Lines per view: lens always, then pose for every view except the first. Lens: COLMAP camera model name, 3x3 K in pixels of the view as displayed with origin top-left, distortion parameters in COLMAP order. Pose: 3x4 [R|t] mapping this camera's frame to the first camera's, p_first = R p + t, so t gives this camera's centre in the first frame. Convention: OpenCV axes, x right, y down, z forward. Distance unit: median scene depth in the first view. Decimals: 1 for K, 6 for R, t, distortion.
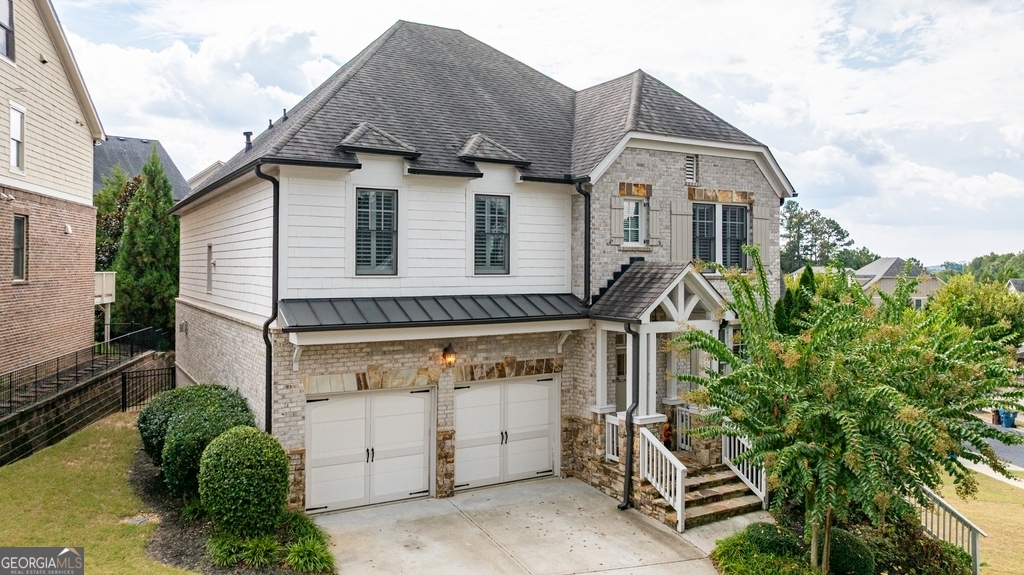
lens RADIAL K [[736.8, 0, 488.7], [0, 736.8, 262.2], [0, 0, 1]] dist [-0.002119, 0.001953]
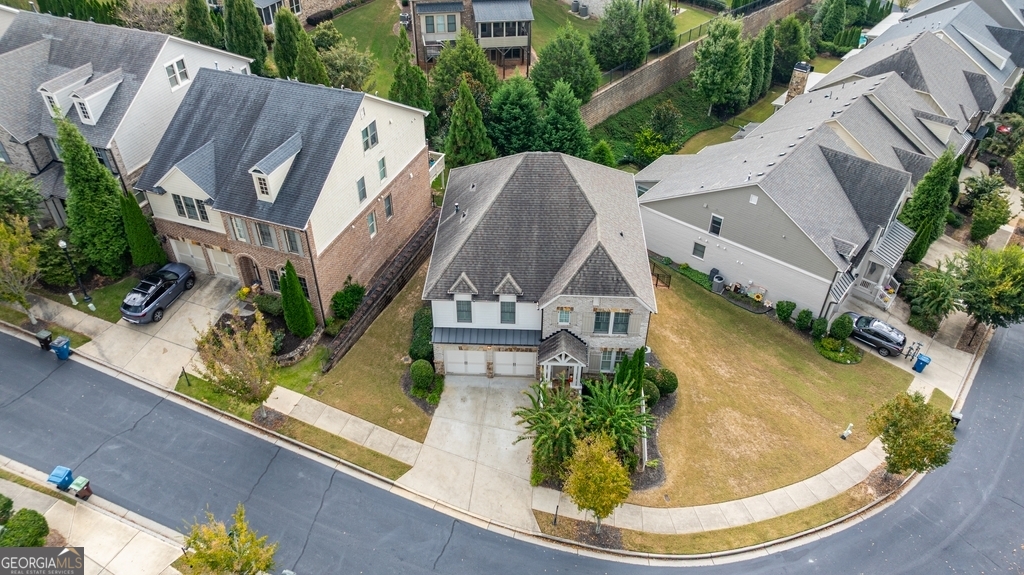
lens RADIAL K [[734.9, 0, 532.0], [0, 734.9, 289.1], [0, 0, 1]] dist [-0.003926, -0.000562]
pose [[0.851959, 0.336409, -0.401241, 1.148555], [-0.004837, 0.771325, 0.636423, -1.845889], [0.523586, -0.540266, 0.658765, -0.711451]]
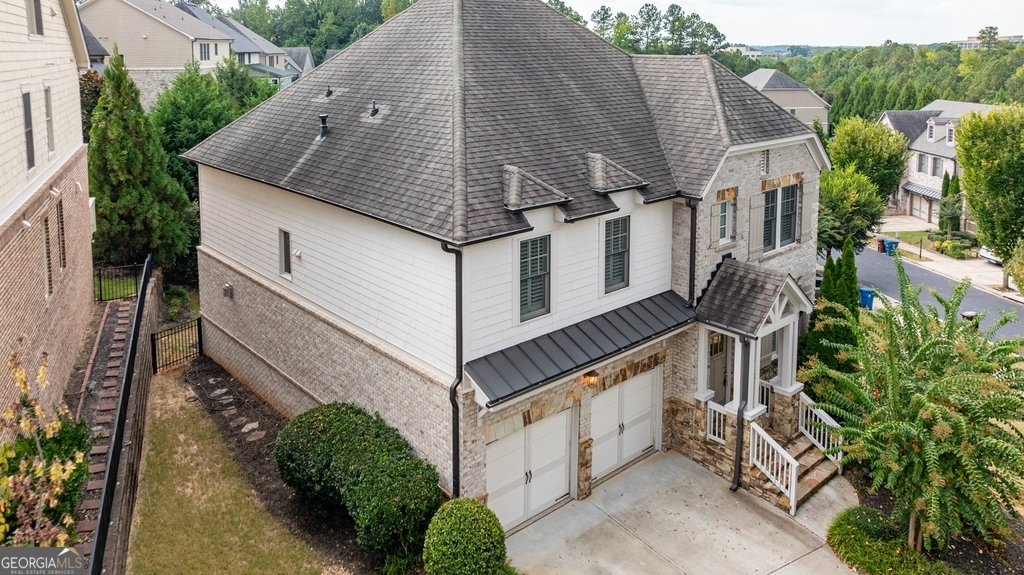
lens RADIAL K [[761.1, 0, 508.7], [0, 761.1, 119.3], [0, 0, 1]] dist [-0.001802, -0.000919]
pose [[0.977208, -0.023000, 0.211032, -0.378897], [-0.000571, 0.993825, 0.110957, -0.355233], [-0.212281, -0.108549, 0.971161, -0.025473]]
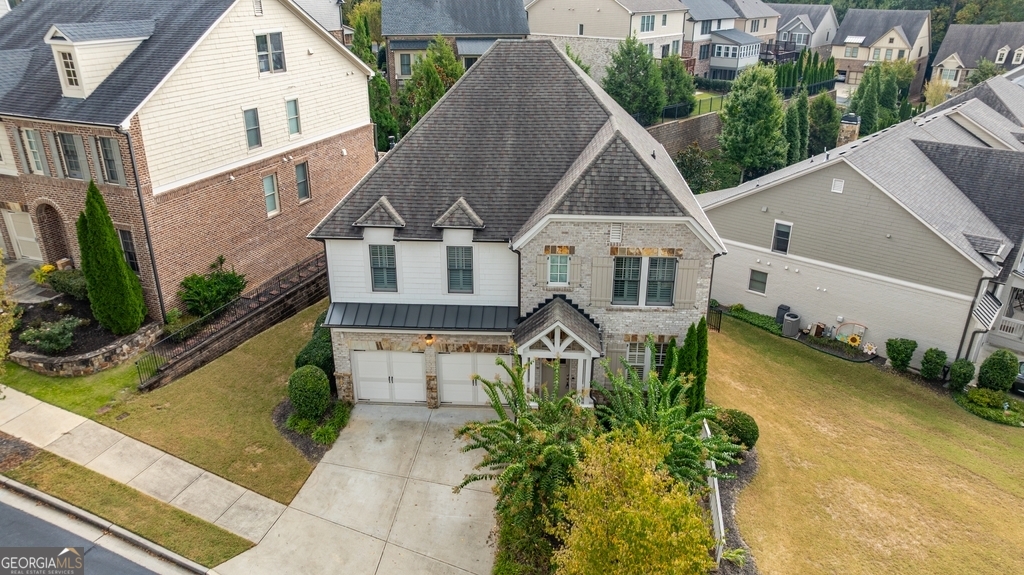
lens RADIAL K [[733.8, 0, 524.5], [0, 733.8, 284.1], [0, 0, 1]] dist [-0.033541, 0.038887]
pose [[0.840826, 0.213436, -0.497451, 0.896686], [0.007418, 0.914353, 0.404850, -0.636422], [0.541255, -0.344098, 0.767228, -0.129254]]
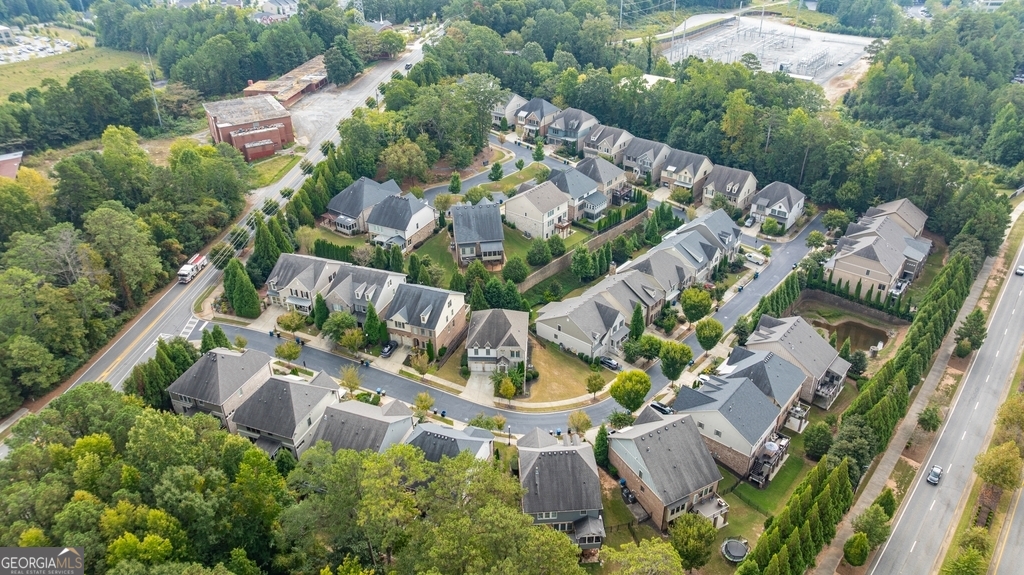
lens RADIAL K [[734.9, 0, 532.0], [0, 734.9, 289.1], [0, 0, 1]] dist [-0.003926, -0.000562]
pose [[0.846249, 0.268860, -0.459974, 4.998964], [0.014013, 0.851806, 0.523671, -6.139707], [0.532603, -0.449602, 0.717072, -5.625832]]
